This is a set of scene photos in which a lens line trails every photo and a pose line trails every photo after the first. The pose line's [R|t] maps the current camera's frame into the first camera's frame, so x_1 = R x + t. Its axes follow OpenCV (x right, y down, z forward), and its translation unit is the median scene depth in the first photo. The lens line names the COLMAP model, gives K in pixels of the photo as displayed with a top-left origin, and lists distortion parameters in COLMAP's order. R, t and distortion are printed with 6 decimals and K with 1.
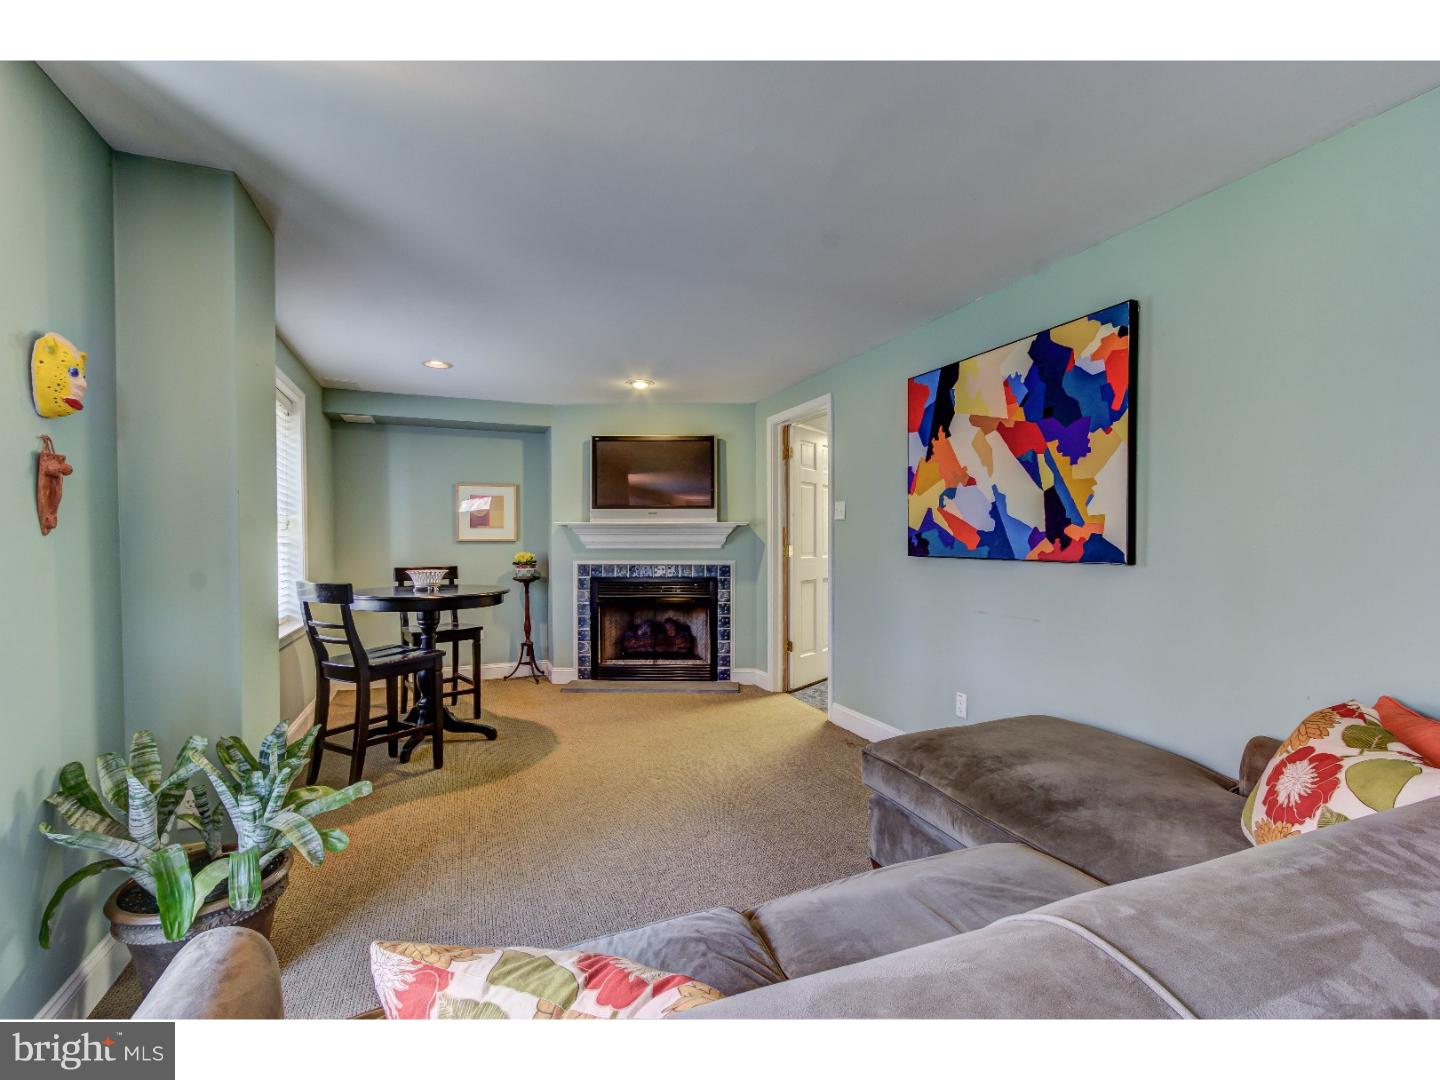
lens RADIAL K [[652.1, 0, 716.9], [0, 652.1, 542.6], [0, 0, 1]] dist [-0.003032, 0.005205]
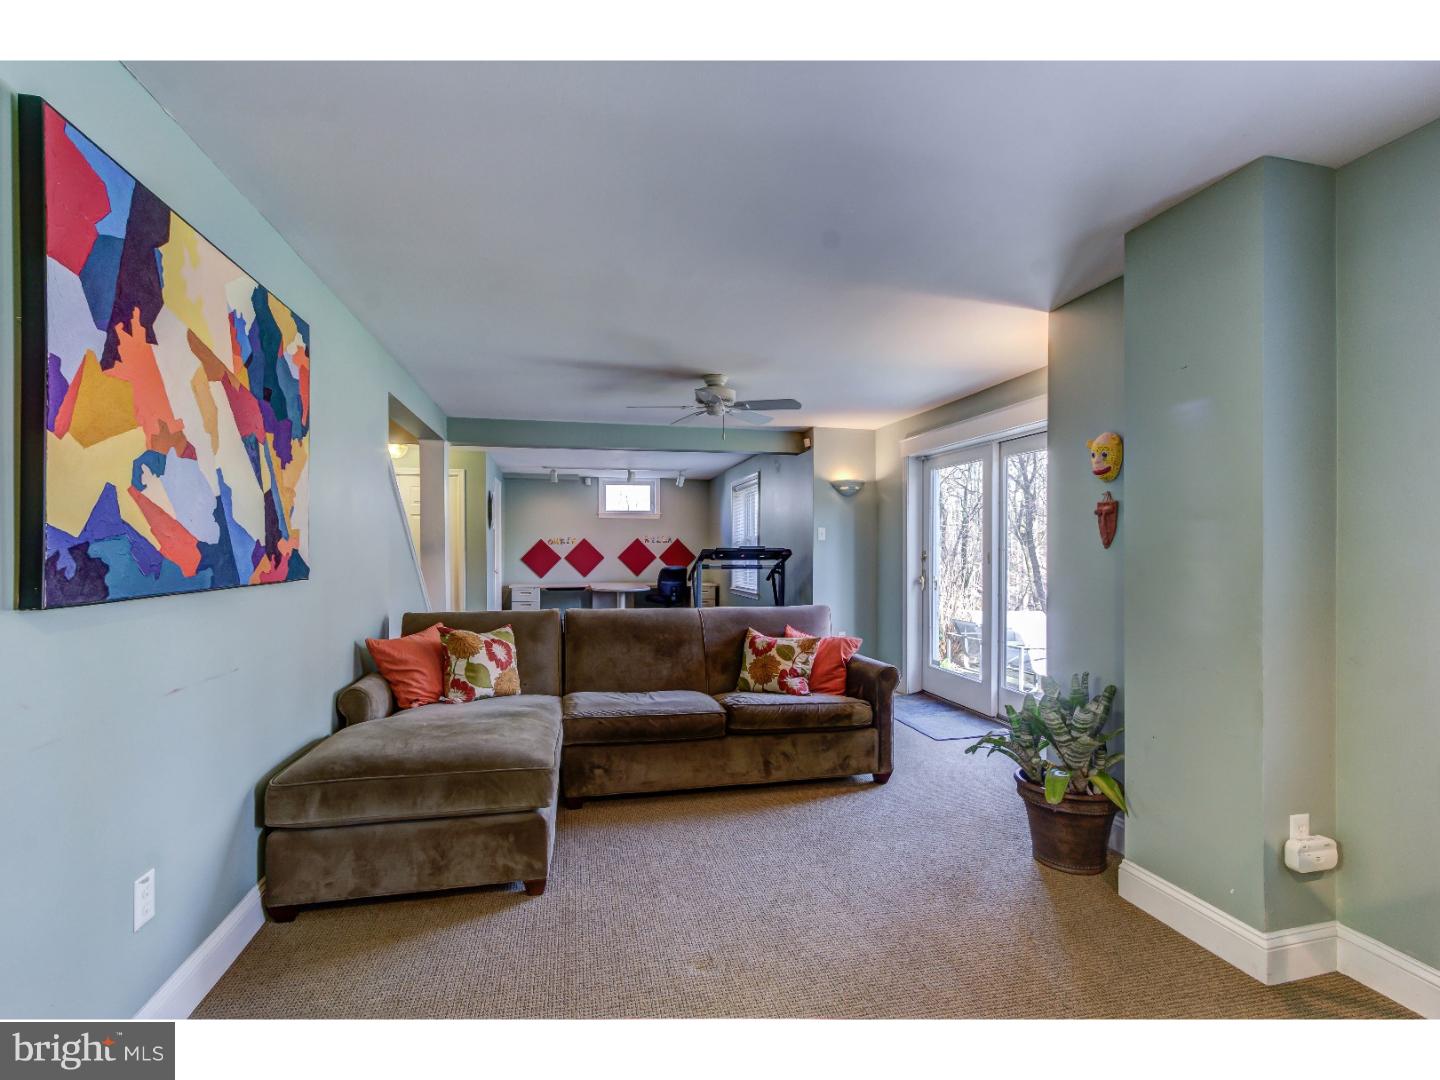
lens RADIAL K [[652.1, 0, 720.1], [0, 652.1, 547.4], [0, 0, 1]] dist [-0.003032, 0.005205]
pose [[-0.989453, 0.003858, 0.144804, -0.119954], [0.004490, 0.999982, 0.004038, -0.012783], [-0.144786, 0.004646, -0.989452, 1.371374]]
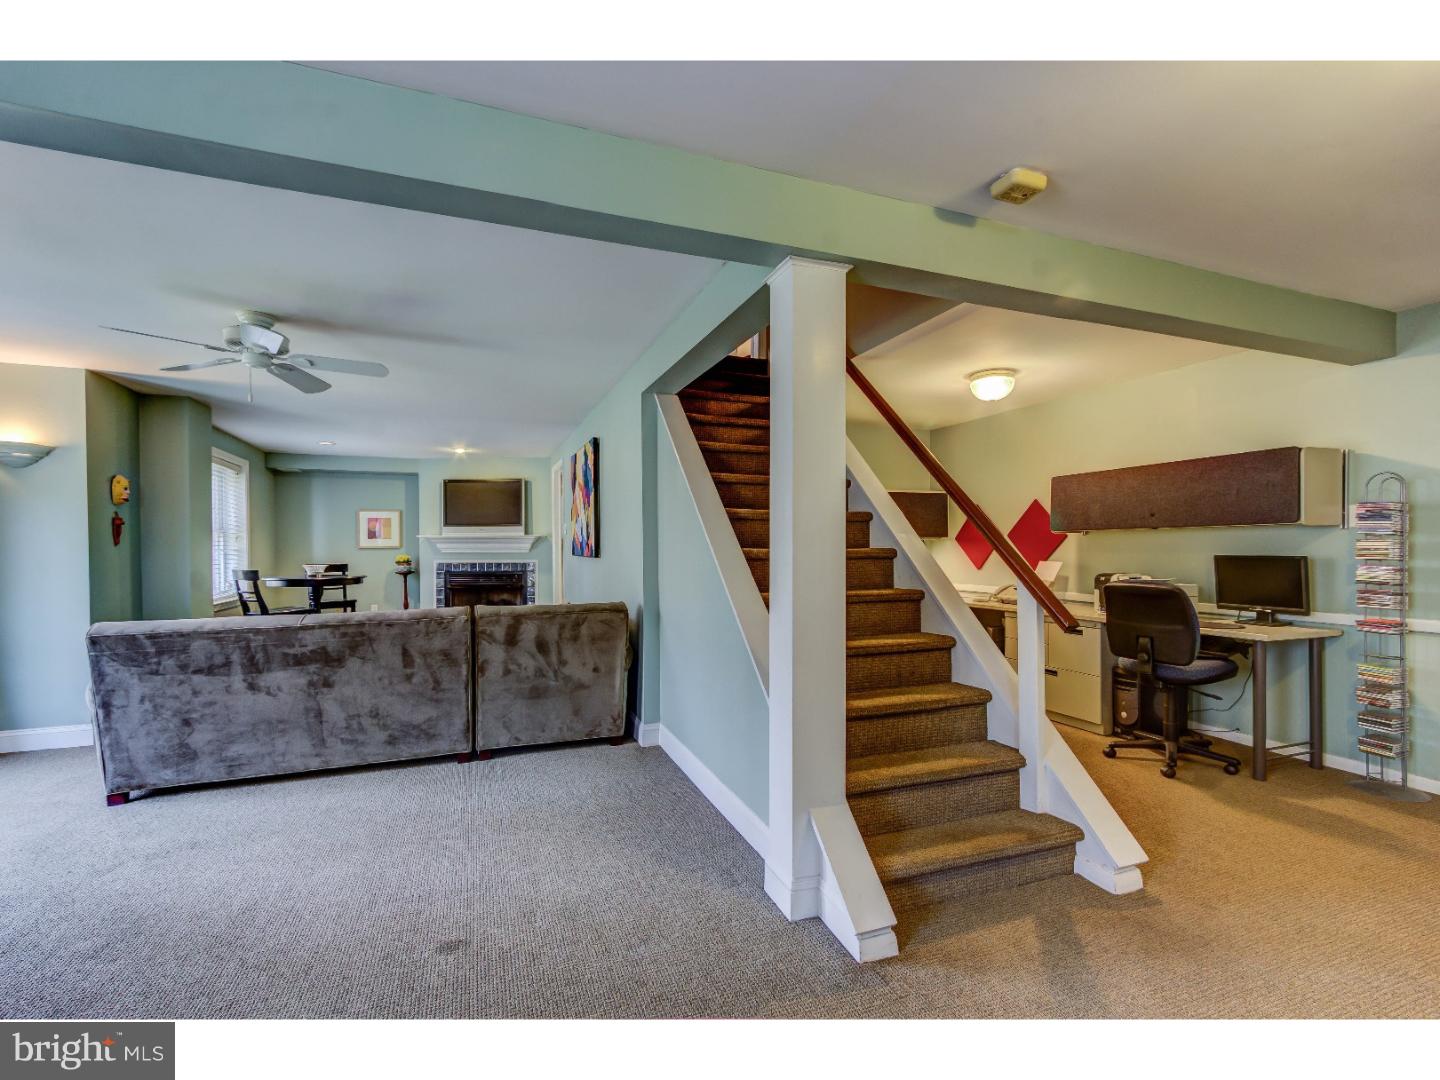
lens RADIAL K [[652.1, 0, 722.8], [0, 652.1, 543.7], [0, 0, 1]] dist [-0.003032, 0.005205]
pose [[0.999967, -0.003474, -0.007361, 0.776857], [0.003422, 0.999970, -0.006969, 0.002485], [0.007385, 0.006943, 0.999949, -0.865430]]
